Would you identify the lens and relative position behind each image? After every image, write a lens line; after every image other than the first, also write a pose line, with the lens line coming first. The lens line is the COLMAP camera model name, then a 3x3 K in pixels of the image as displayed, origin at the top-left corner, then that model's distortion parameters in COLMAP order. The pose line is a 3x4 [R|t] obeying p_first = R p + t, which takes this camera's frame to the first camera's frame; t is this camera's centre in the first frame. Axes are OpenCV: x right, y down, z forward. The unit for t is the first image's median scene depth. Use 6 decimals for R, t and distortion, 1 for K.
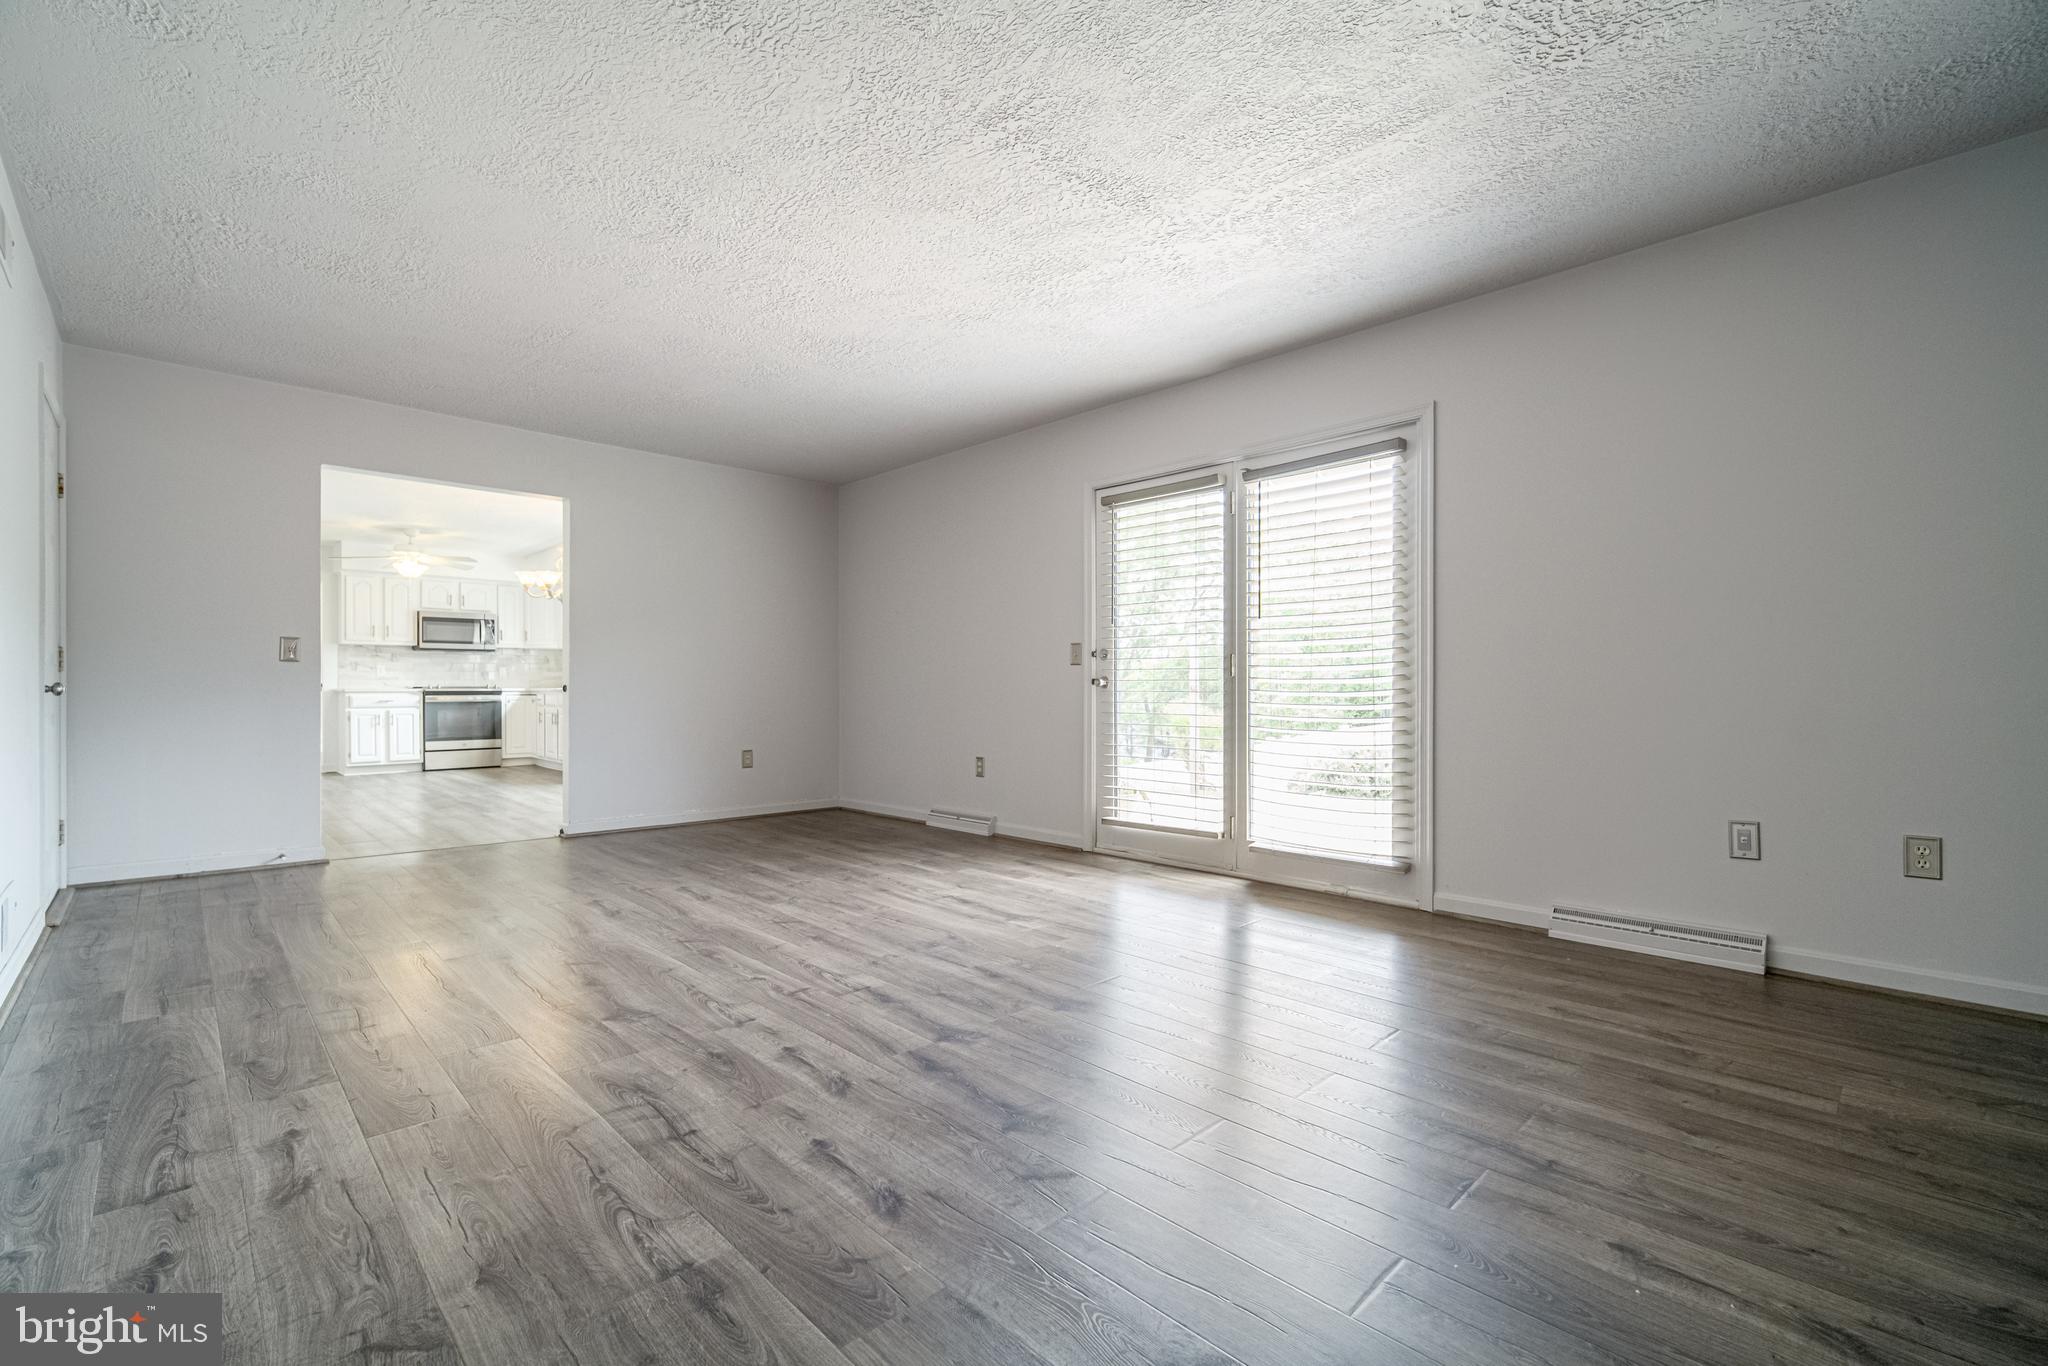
lens RADIAL K [[899.3, 0, 1026.6], [0, 899.3, 686.1], [0, 0, 1]] dist [-0.007313, 0.000561]
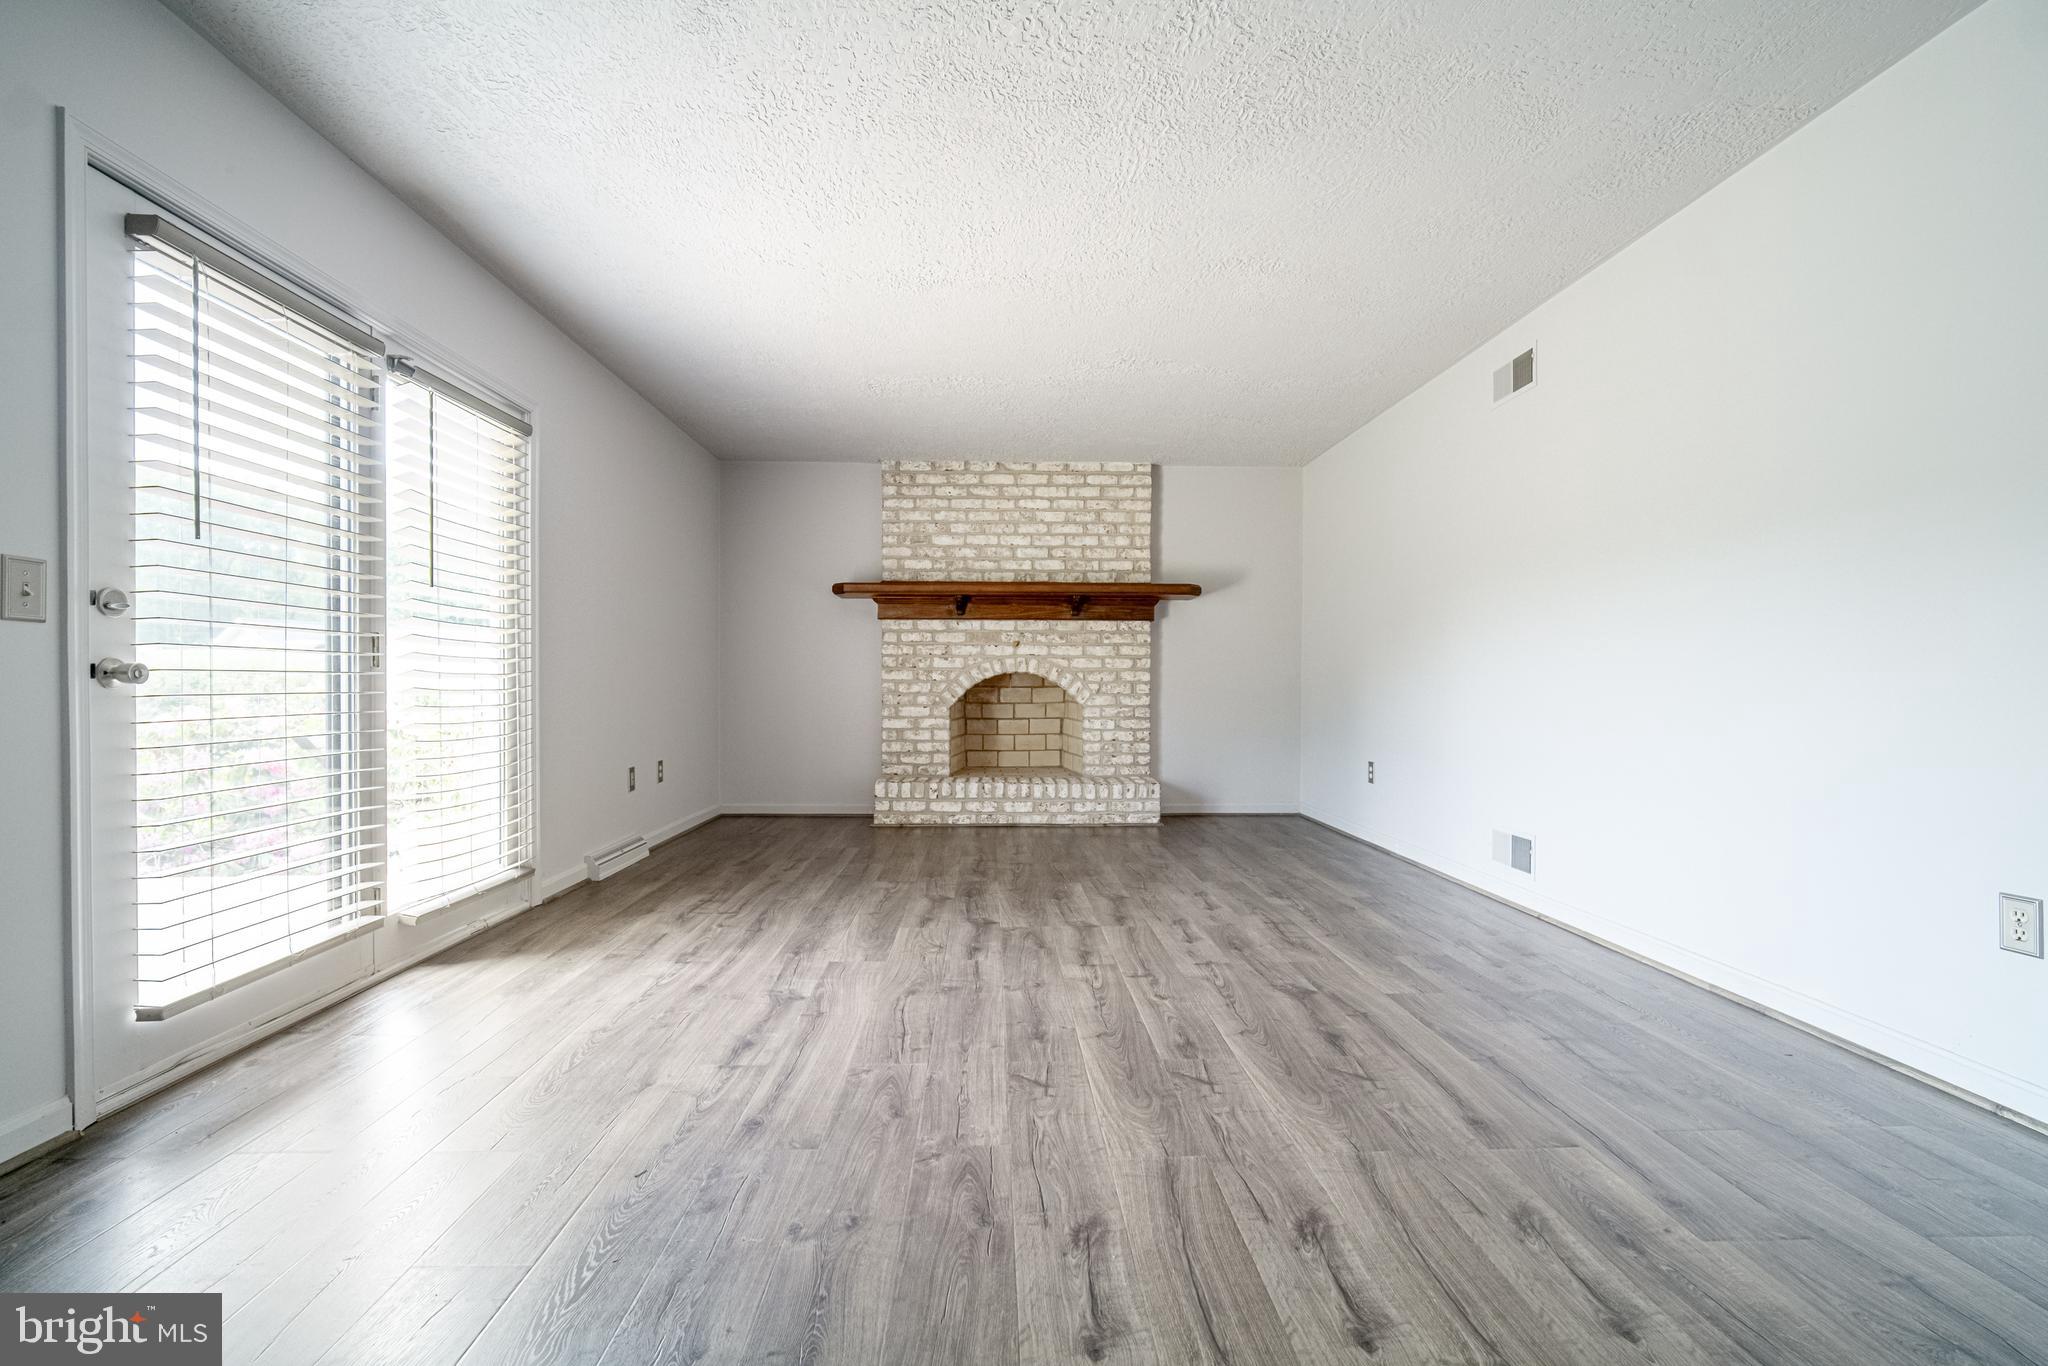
lens RADIAL K [[899.3, 0, 1013.9], [0, 899.3, 684.8], [0, 0, 1]] dist [-0.007313, 0.000561]
pose [[-0.737435, -0.004749, 0.675401, -0.827459], [-0.005688, 0.999983, 0.000820, -0.001695], [-0.675394, -0.003237, -0.737450, 1.816371]]
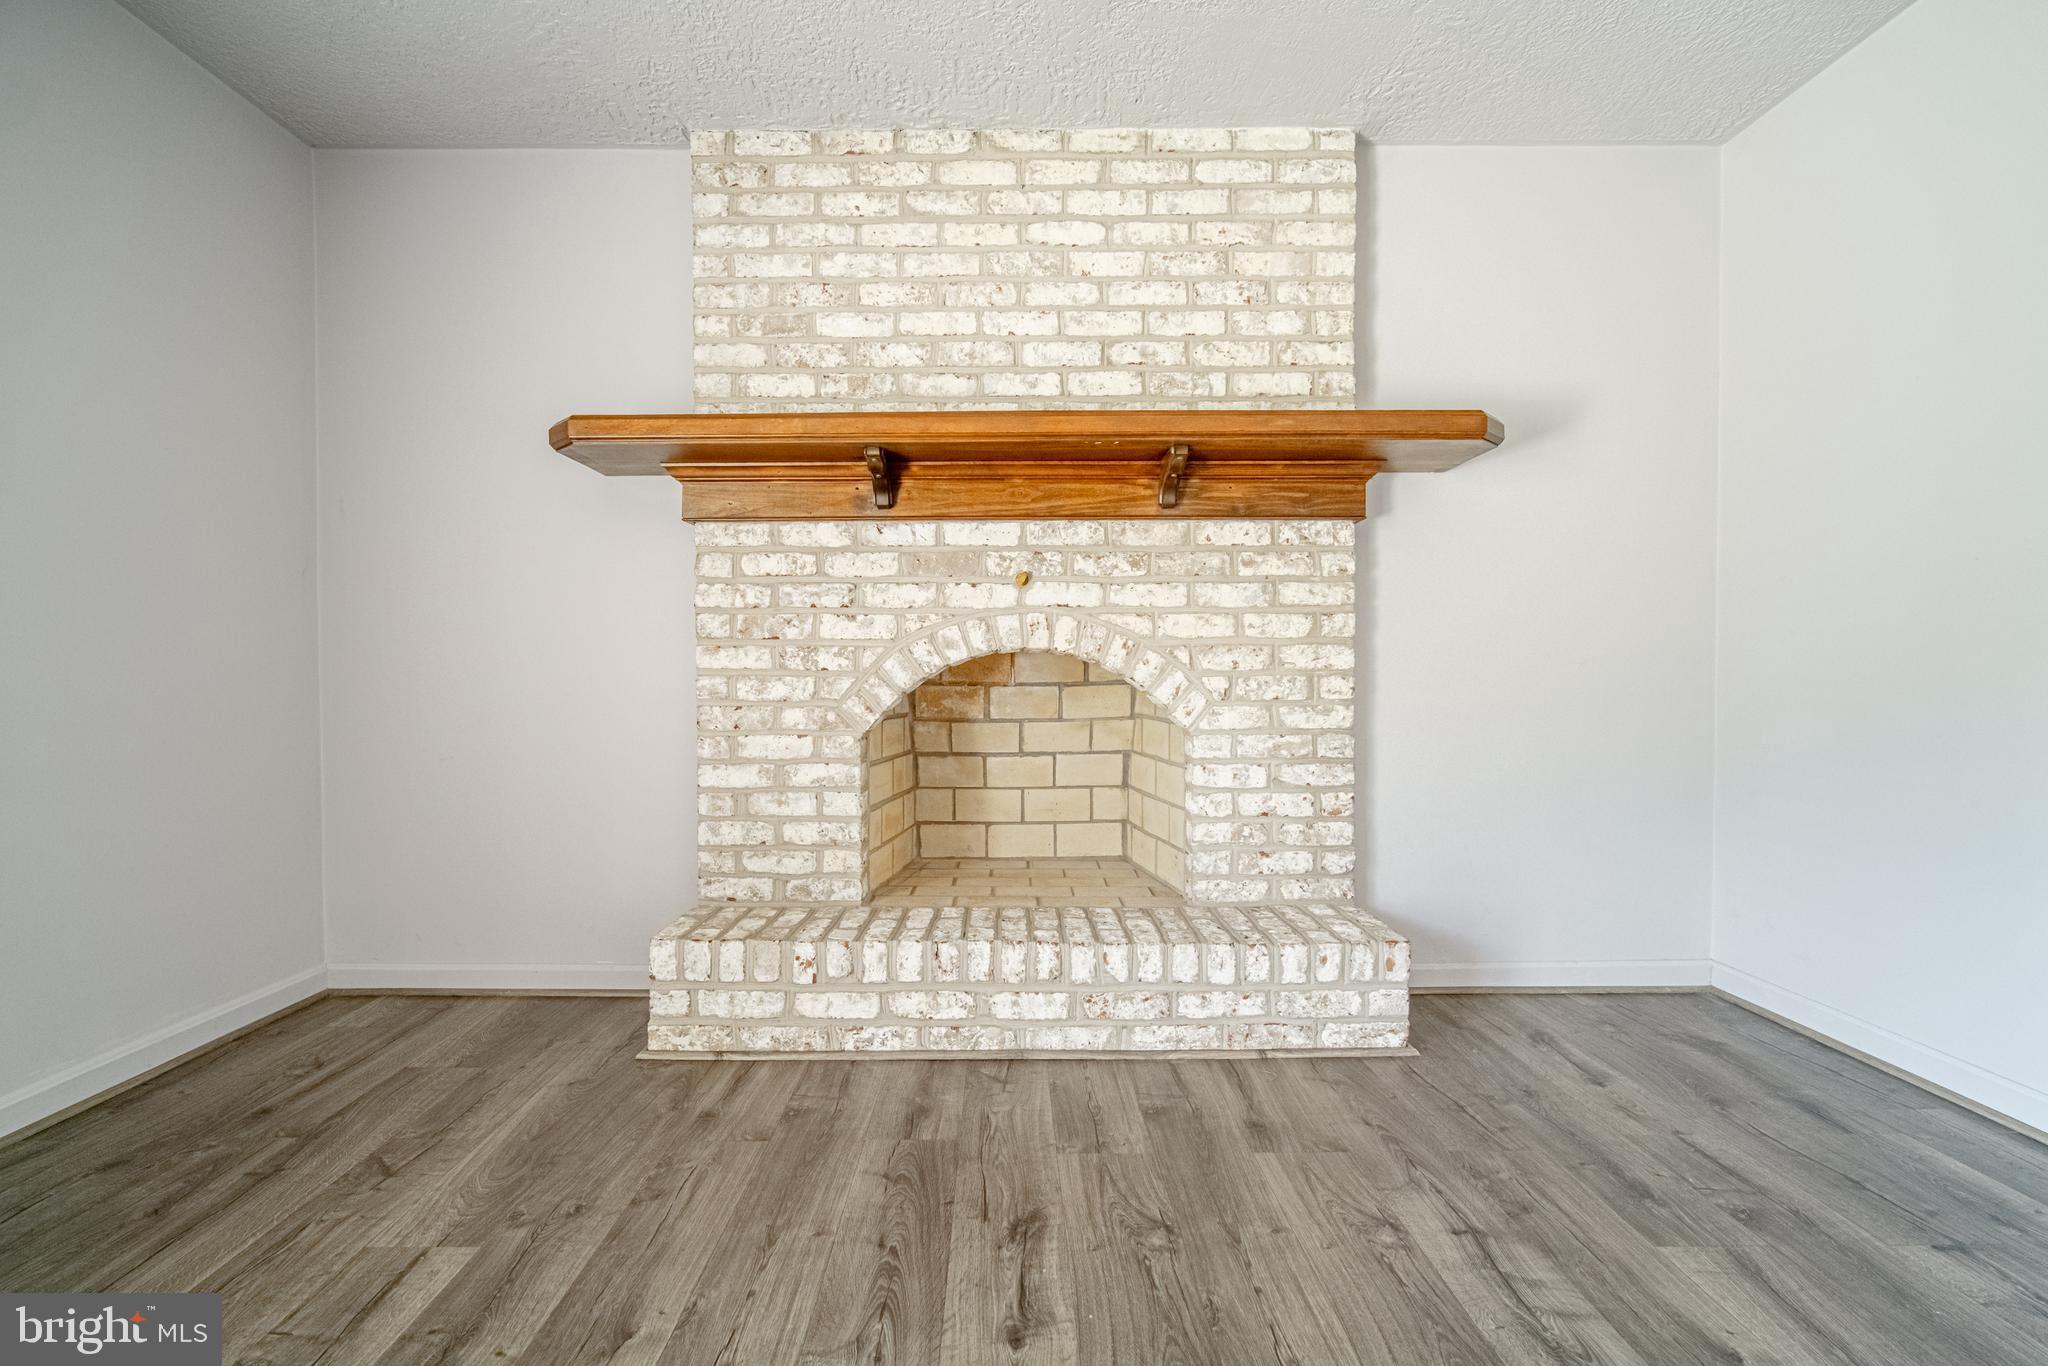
lens RADIAL K [[899.3, 0, 1018.2], [0, 899.3, 678.6], [0, 0, 1]] dist [-0.007313, 0.000561]
pose [[-0.727589, -0.003475, 0.686005, -0.275064], [0.000016, 0.999987, 0.005082, -0.004374], [-0.686013, 0.003709, -0.727579, 1.201236]]
